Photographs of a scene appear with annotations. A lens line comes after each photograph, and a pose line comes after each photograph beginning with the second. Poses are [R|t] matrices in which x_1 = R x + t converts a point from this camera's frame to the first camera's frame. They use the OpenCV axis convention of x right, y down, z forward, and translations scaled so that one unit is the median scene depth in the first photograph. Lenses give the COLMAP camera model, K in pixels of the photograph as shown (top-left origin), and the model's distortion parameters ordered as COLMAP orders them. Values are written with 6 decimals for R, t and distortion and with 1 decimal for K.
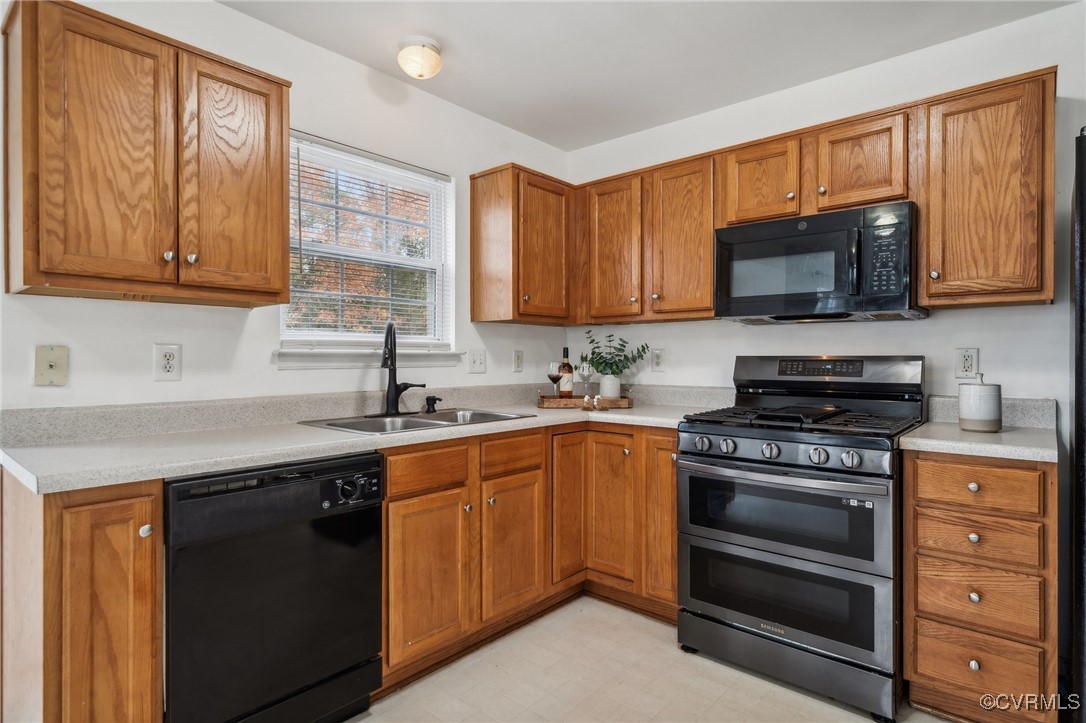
lens RADIAL K [[575.1, 0, 545.7], [0, 575.1, 359.2], [0, 0, 1]] dist [0.001475, 0.000409]
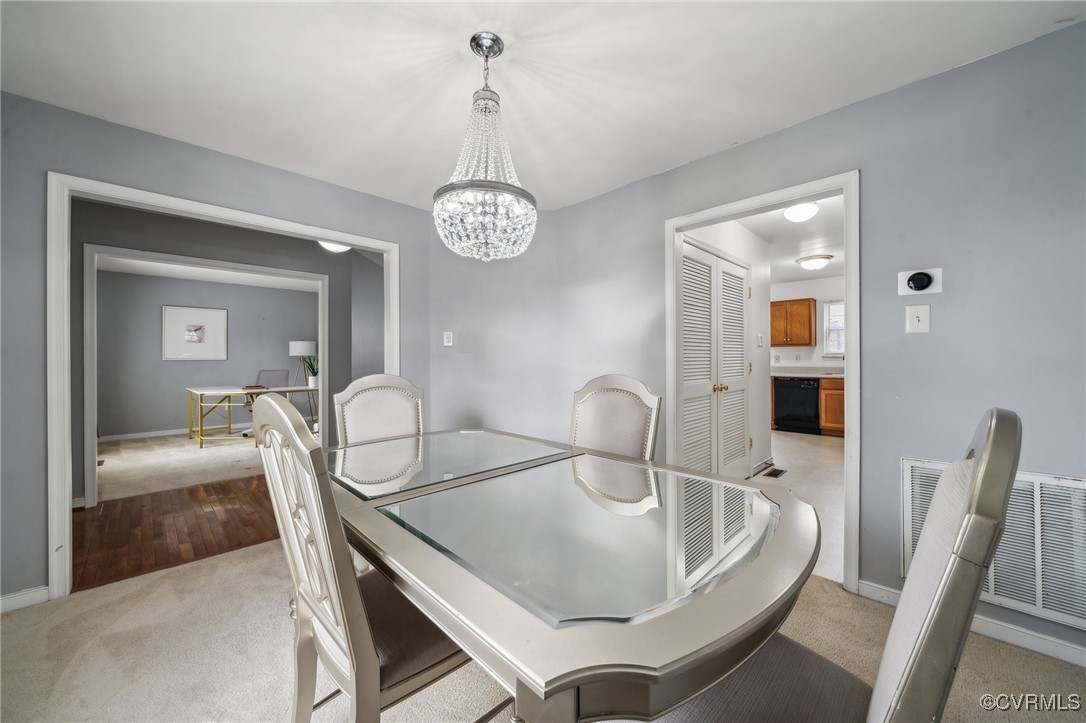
lens RADIAL K [[400.4, 0, 543.0], [0, 400.4, 361.5], [0, 0, 1]] dist [-0.000869, -0.000036]
pose [[-0.071365, 0.003150, -0.997445, 2.504530], [0.005409, 0.999982, 0.002771, 0.008255], [0.997436, -0.005198, -0.071381, -0.790609]]
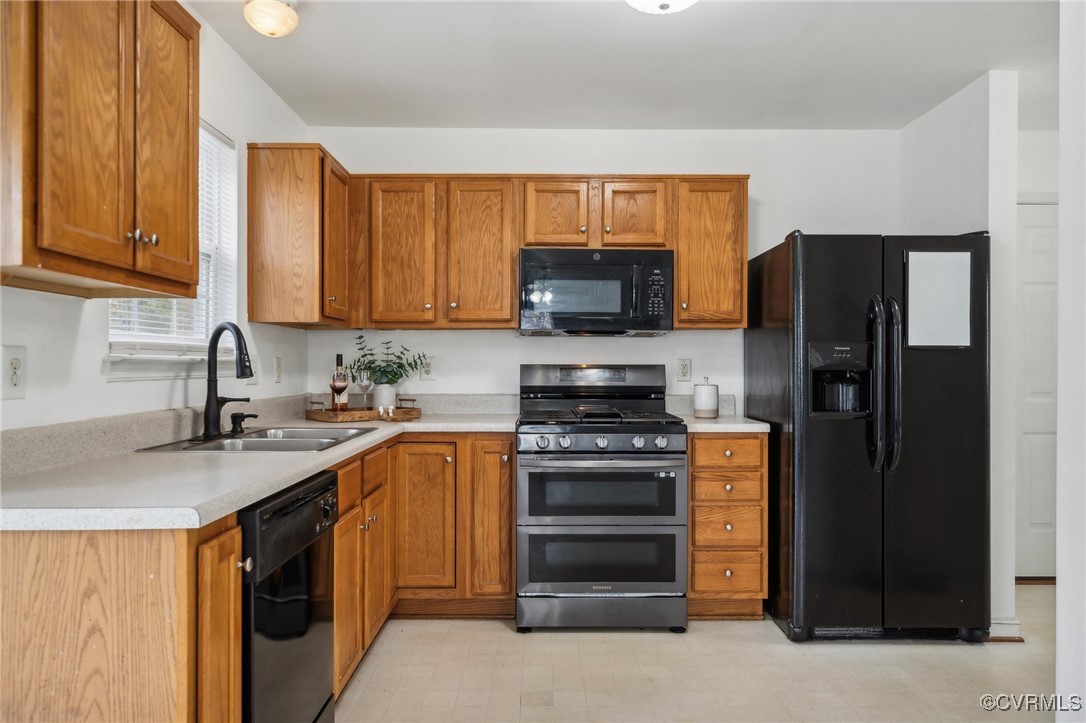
lens RADIAL K [[727.8, 0, 543.3], [0, 727.8, 366.1], [0, 0, 1]] dist [-0.000646, -0.000585]
pose [[0.751671, 0.000718, 0.659537, -0.652731], [0.000313, 0.999999, -0.001446, -0.000377], [-0.659538, 0.001294, 0.751670, -0.073407]]
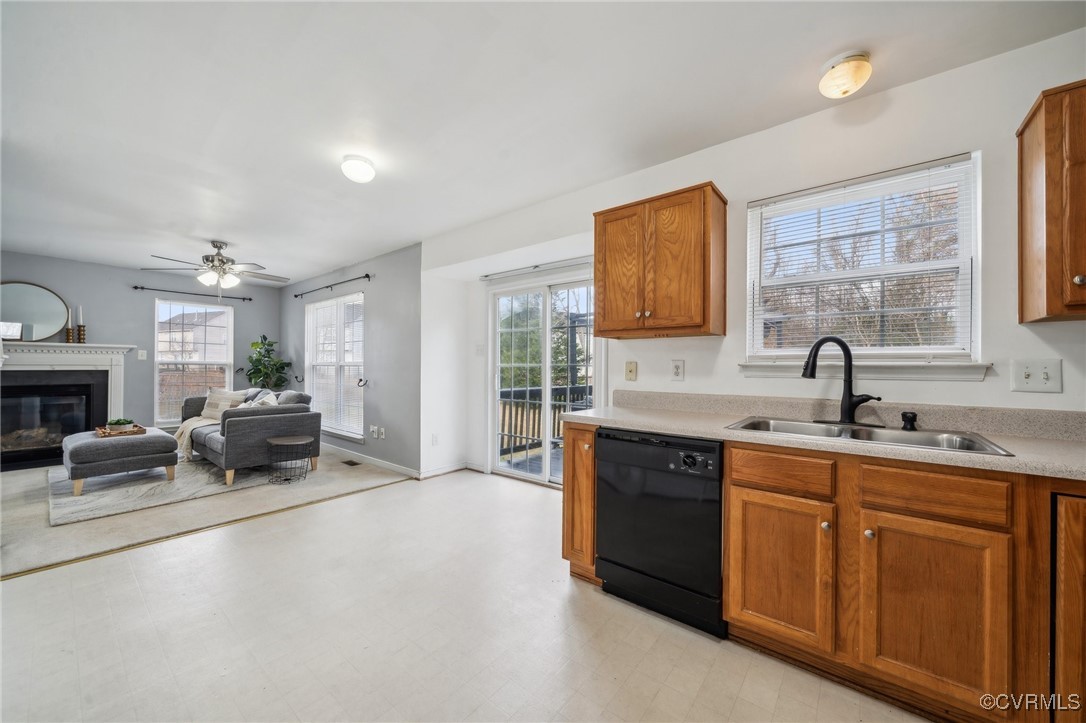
lens RADIAL K [[400.4, 0, 543.0], [0, 400.4, 361.5], [0, 0, 1]] dist [-0.000869, -0.000036]
pose [[0.037282, -0.010047, -0.999254, 0.487809], [-0.009916, 0.999897, -0.010423, -0.004158], [0.999256, 0.010297, 0.037179, 0.465096]]
